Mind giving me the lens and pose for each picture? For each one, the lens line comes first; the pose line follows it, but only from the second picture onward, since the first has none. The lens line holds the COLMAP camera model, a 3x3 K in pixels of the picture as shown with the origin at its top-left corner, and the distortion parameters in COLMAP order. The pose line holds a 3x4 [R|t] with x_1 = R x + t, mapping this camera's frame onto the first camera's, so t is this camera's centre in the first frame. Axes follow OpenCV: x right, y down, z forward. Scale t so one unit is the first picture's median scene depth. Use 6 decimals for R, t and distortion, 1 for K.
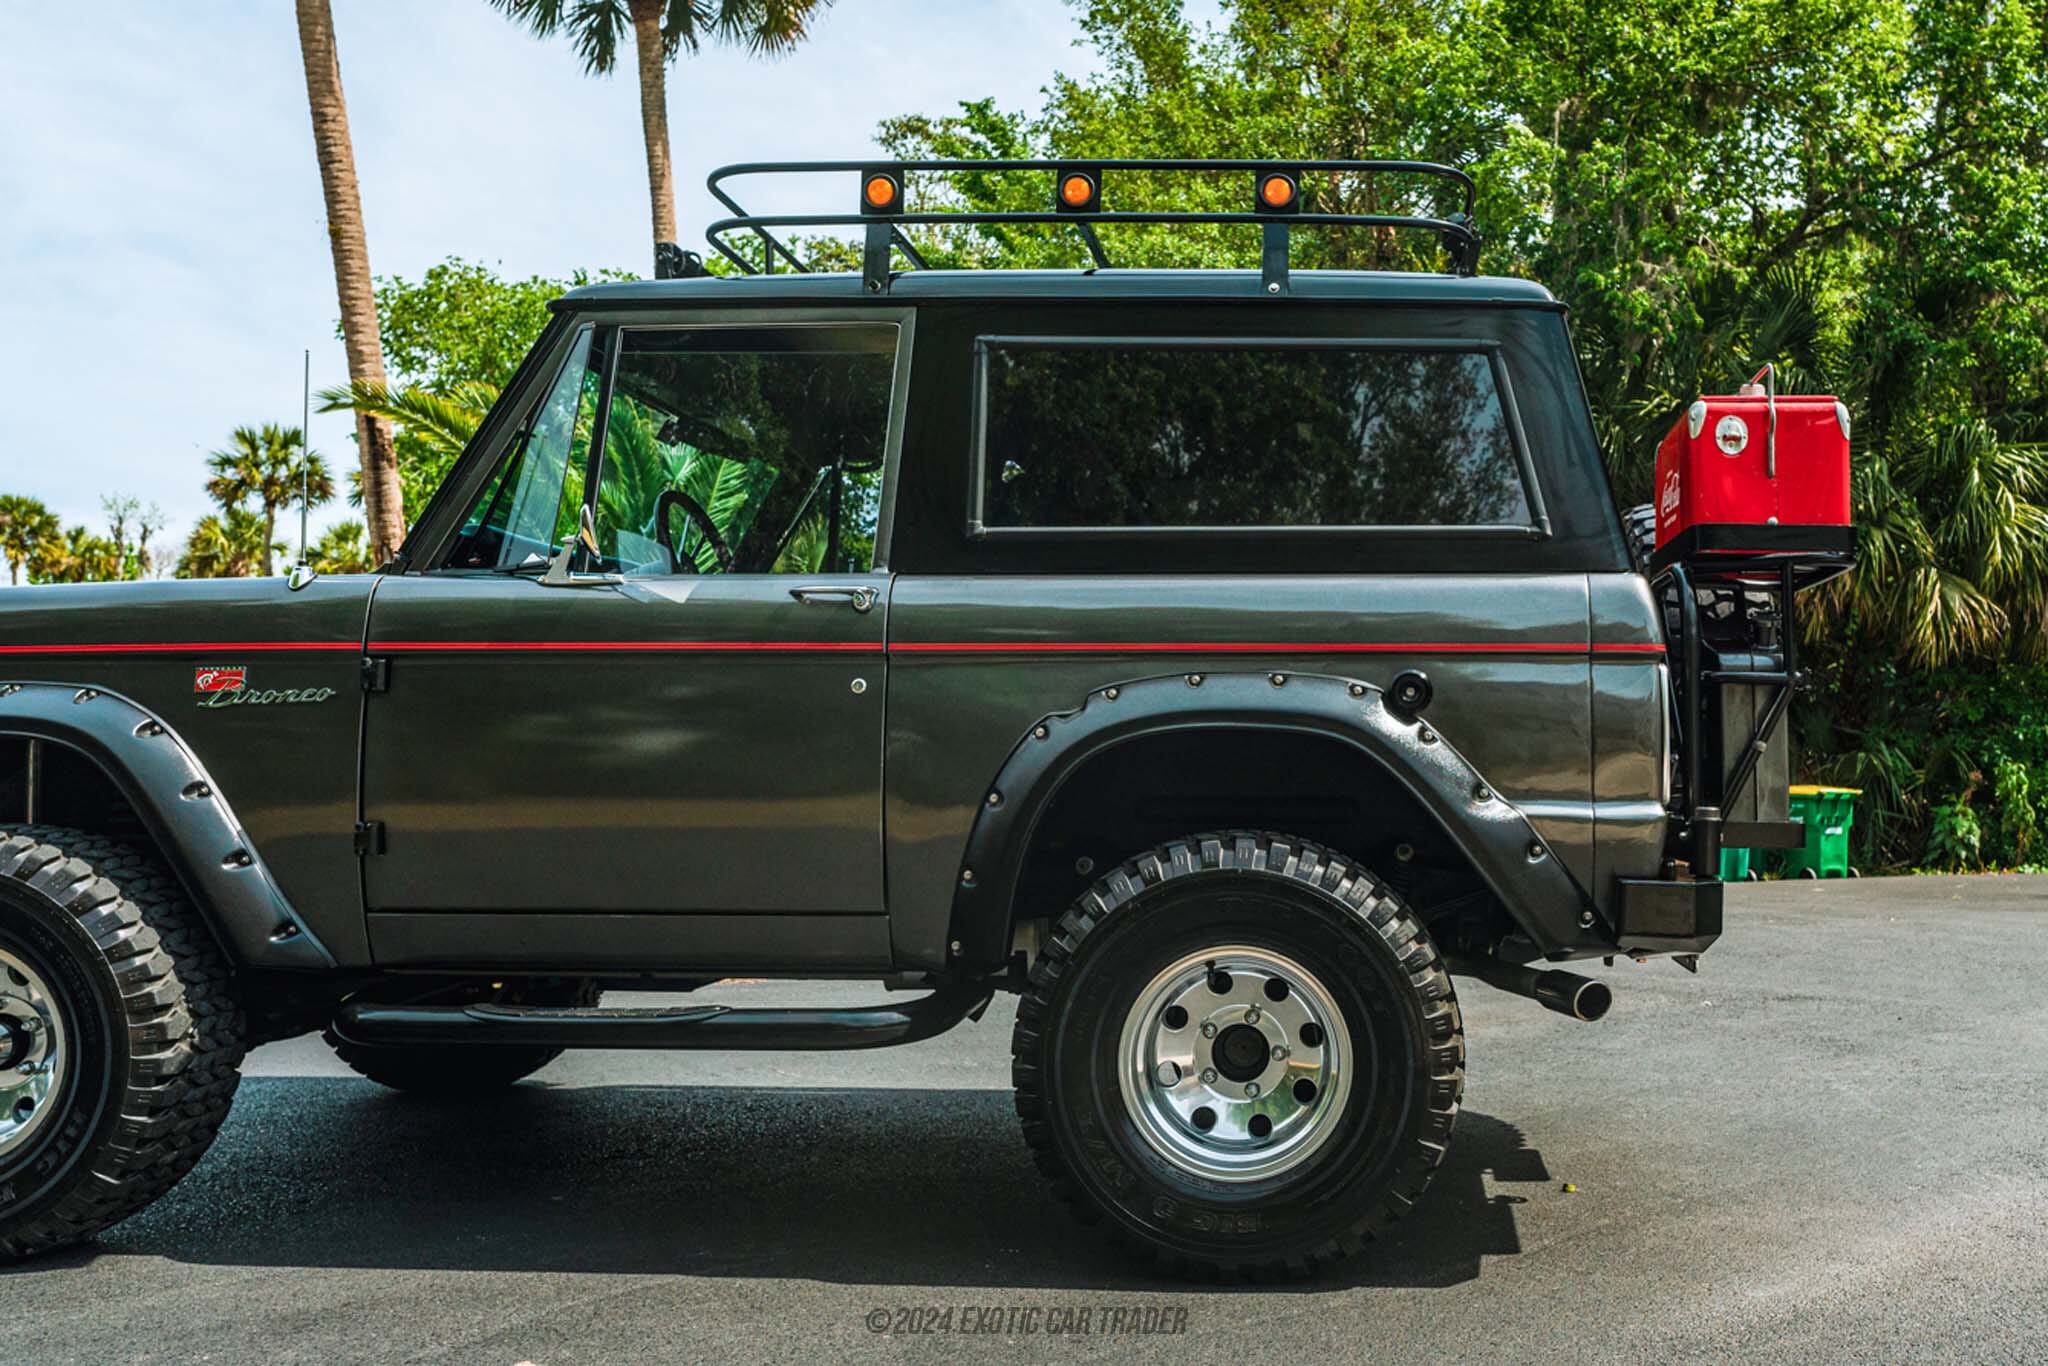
lens RADIAL K [[1863.0, 0, 1024.0], [0, 1863.0, 683.0], [0, 0, 1]] dist [-0.034631, 0.025027]
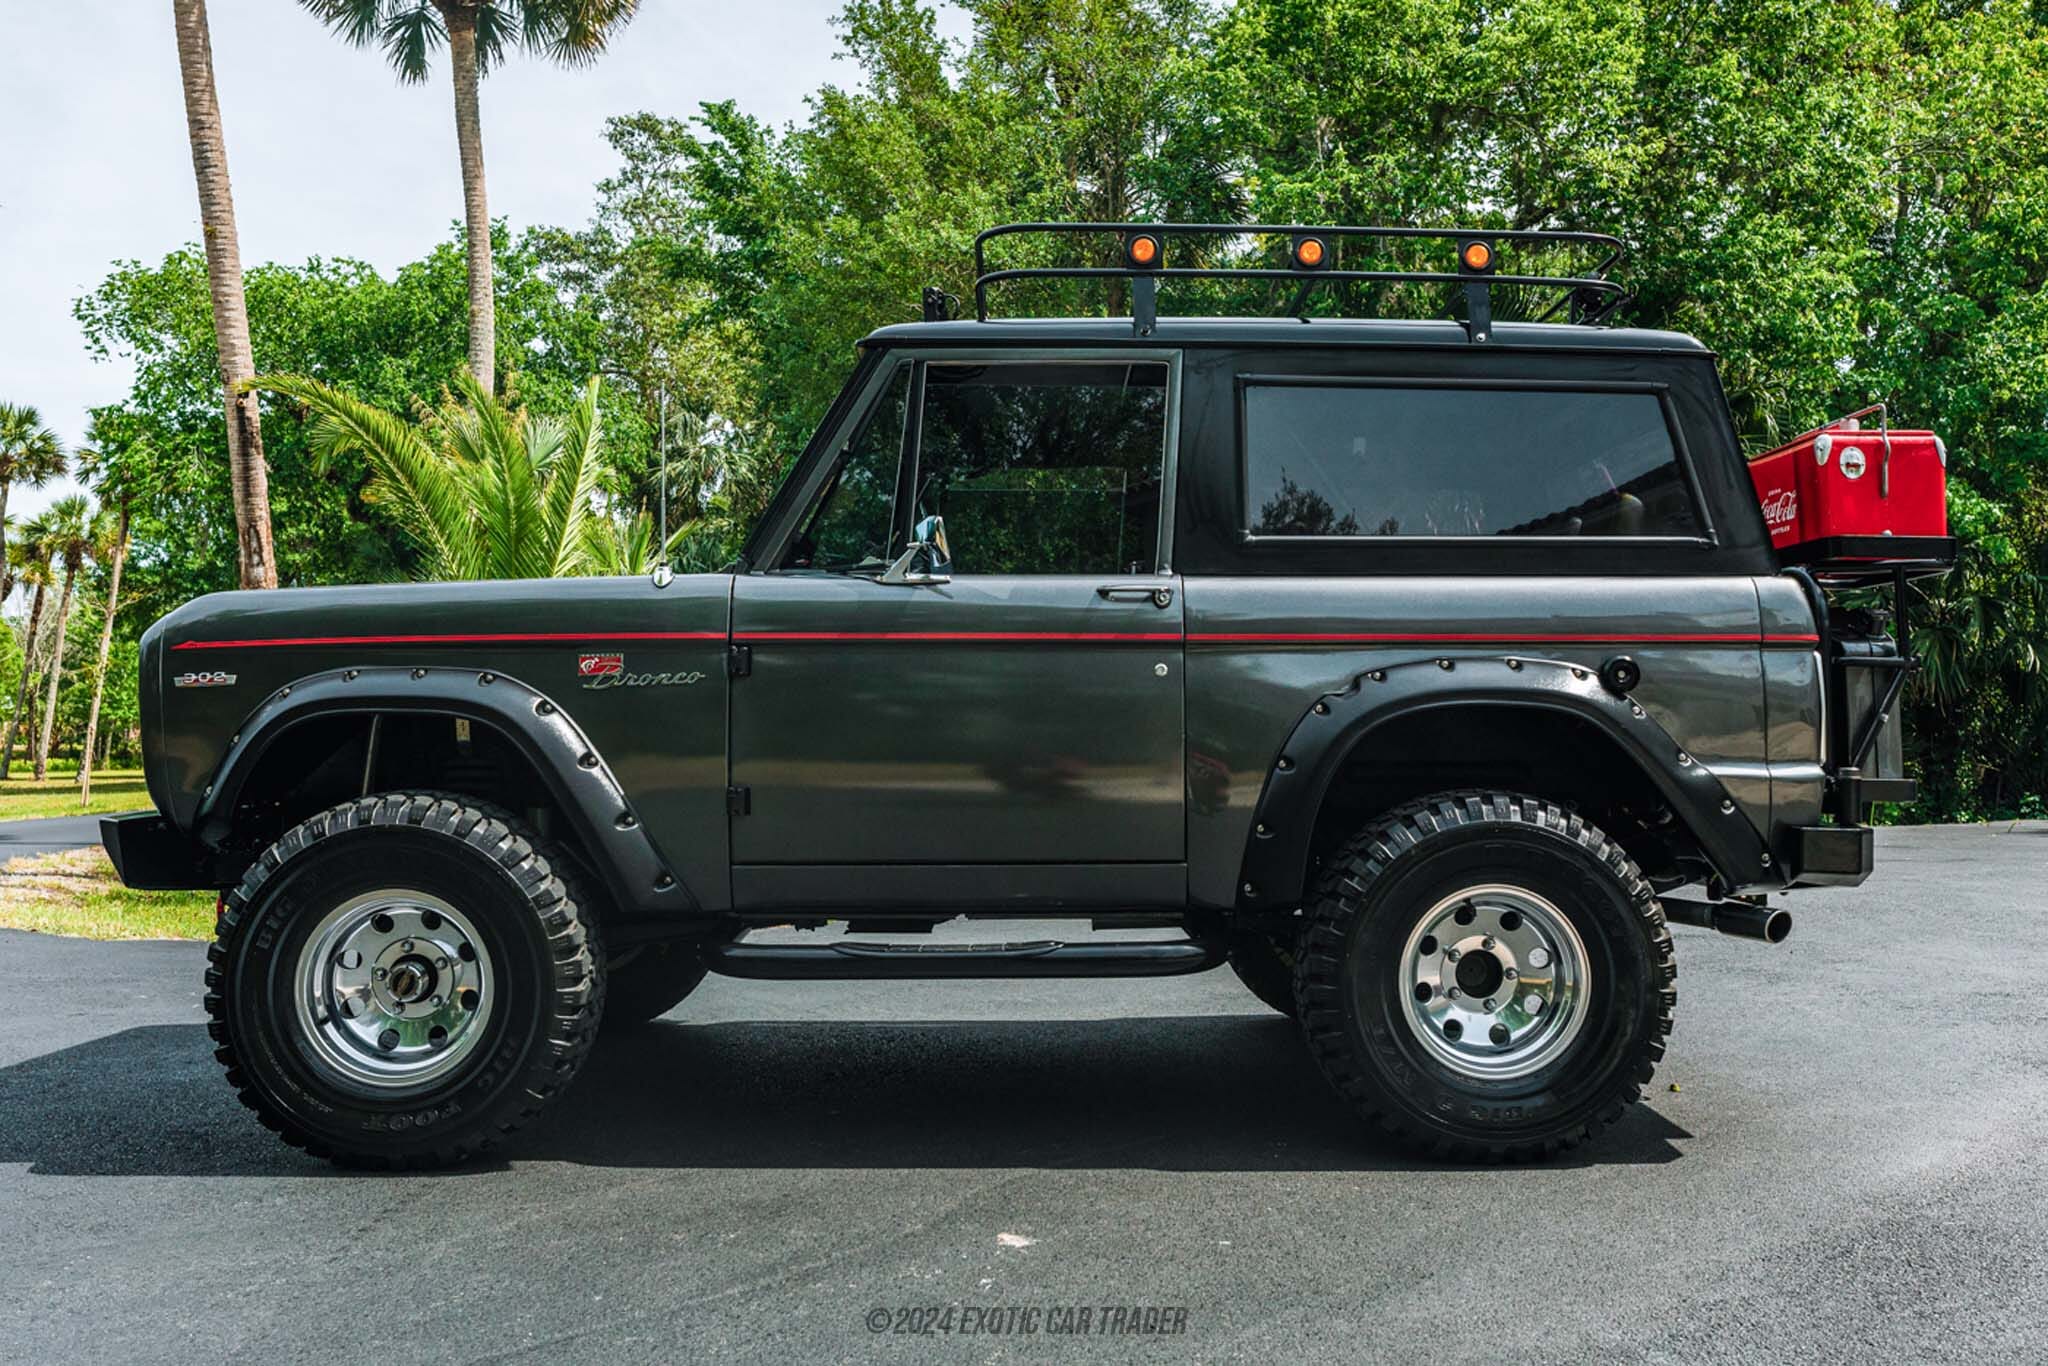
lens RADIAL K [[1810.9, 0, 719.1], [0, 1810.9, 637.4], [0, 0, 1]] dist [-0.044442, 0.002323]
pose [[0.999214, -0.000725, 0.039636, -0.411647], [0.001026, 0.999971, -0.007557, -0.010683], [-0.039630, 0.007592, 0.999186, -0.139242]]
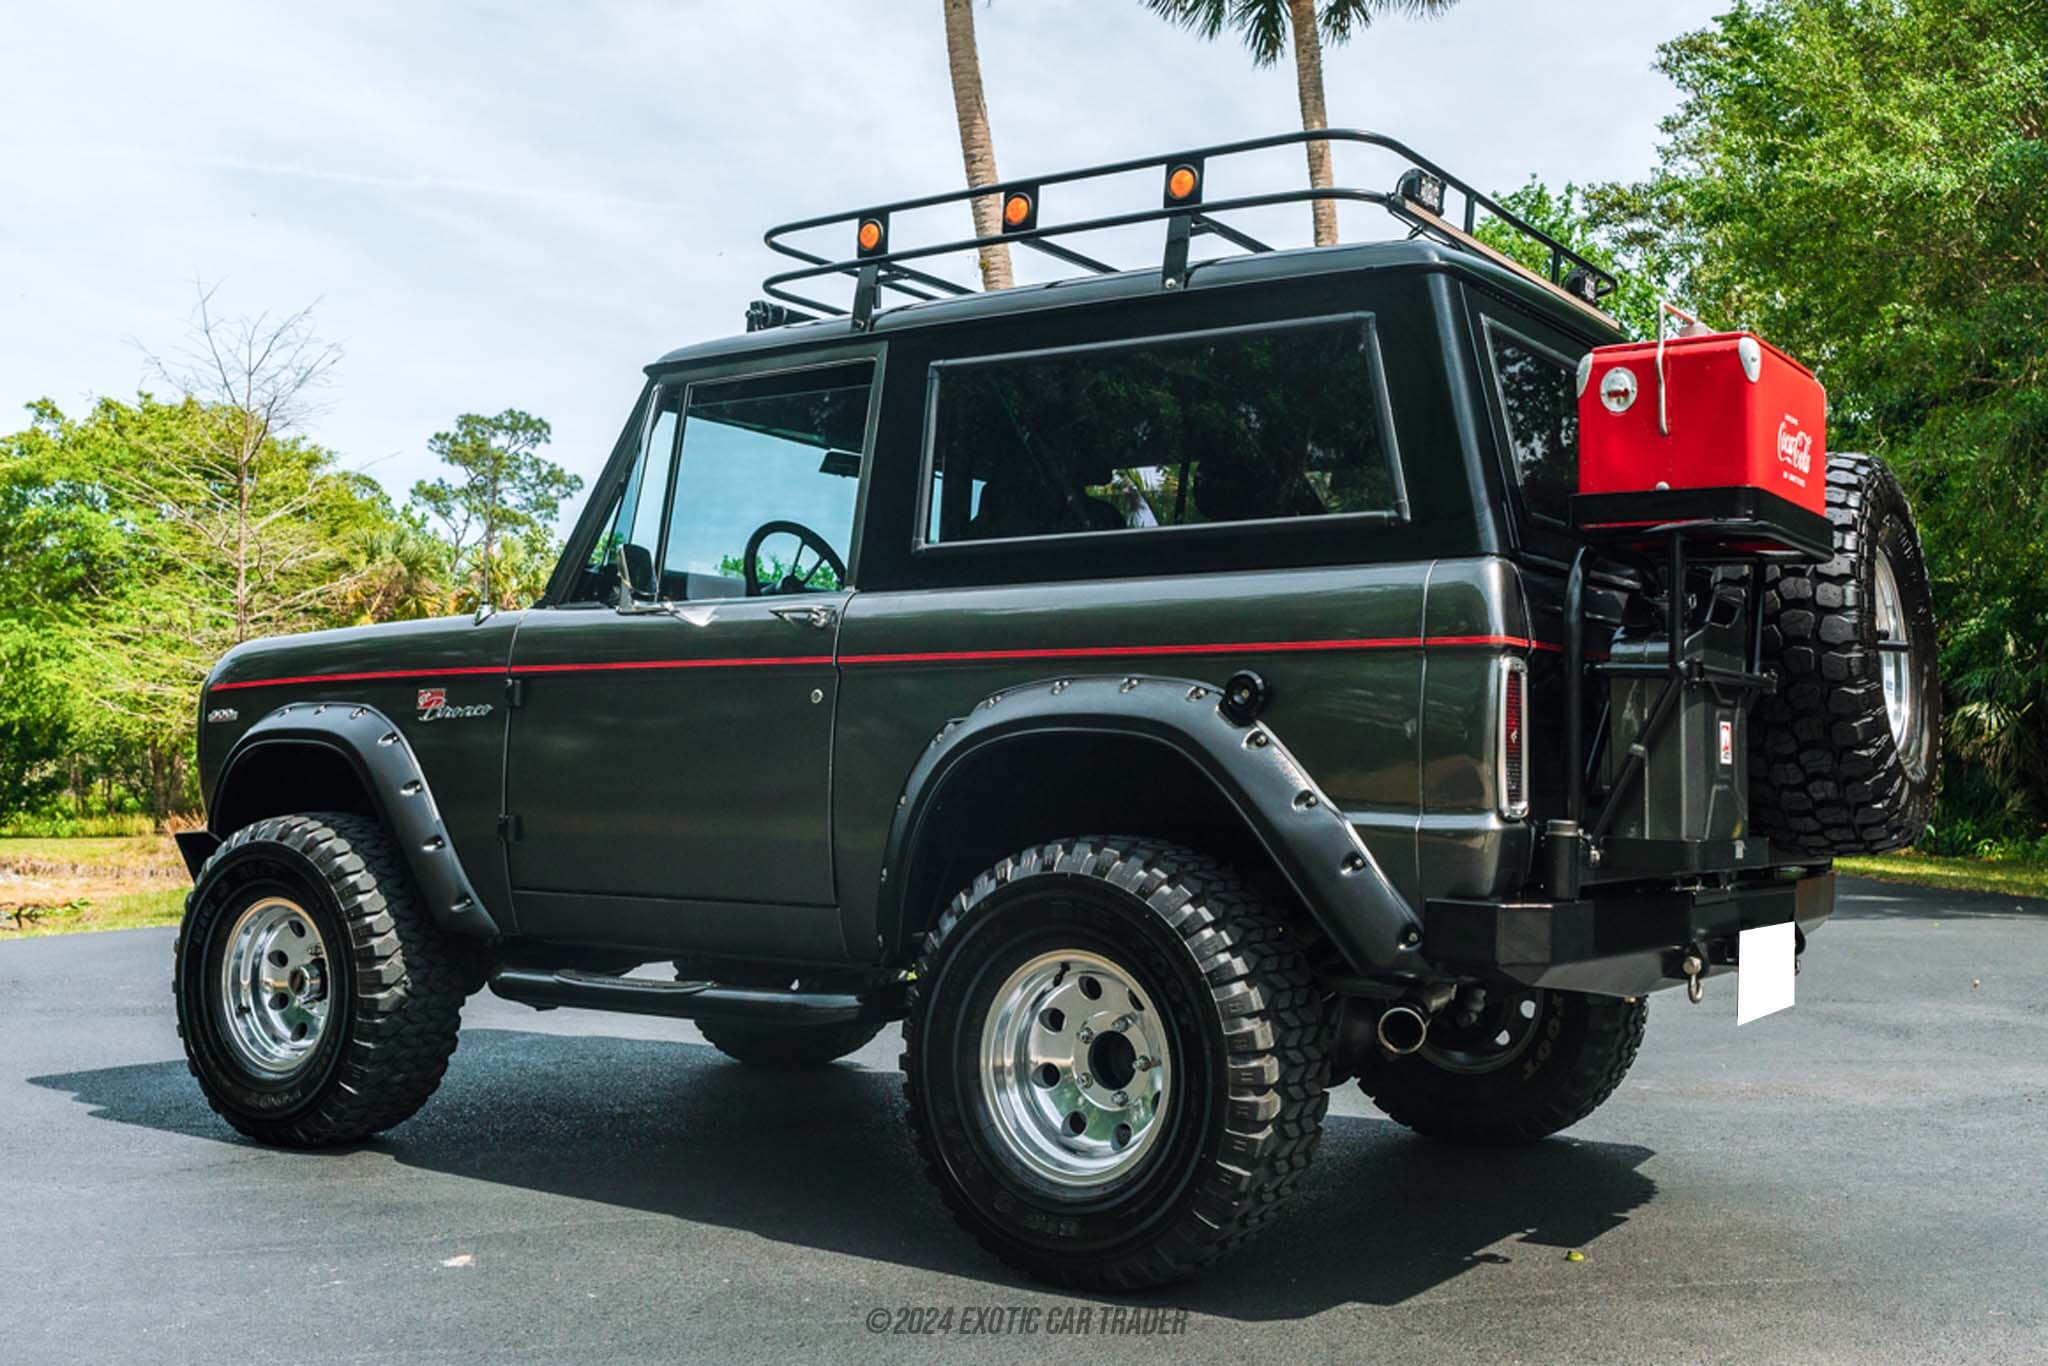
lens RADIAL K [[2142.7, 0, 1024.8], [0, 2142.7, 644.6], [0, 0, 1]] dist [-0.056090, -0.009282]
pose [[0.833701, -0.028788, -0.551465, 0.697919], [0.013891, 0.999417, -0.031173, 0.012137], [0.552041, 0.018328, 0.833616, 0.022167]]
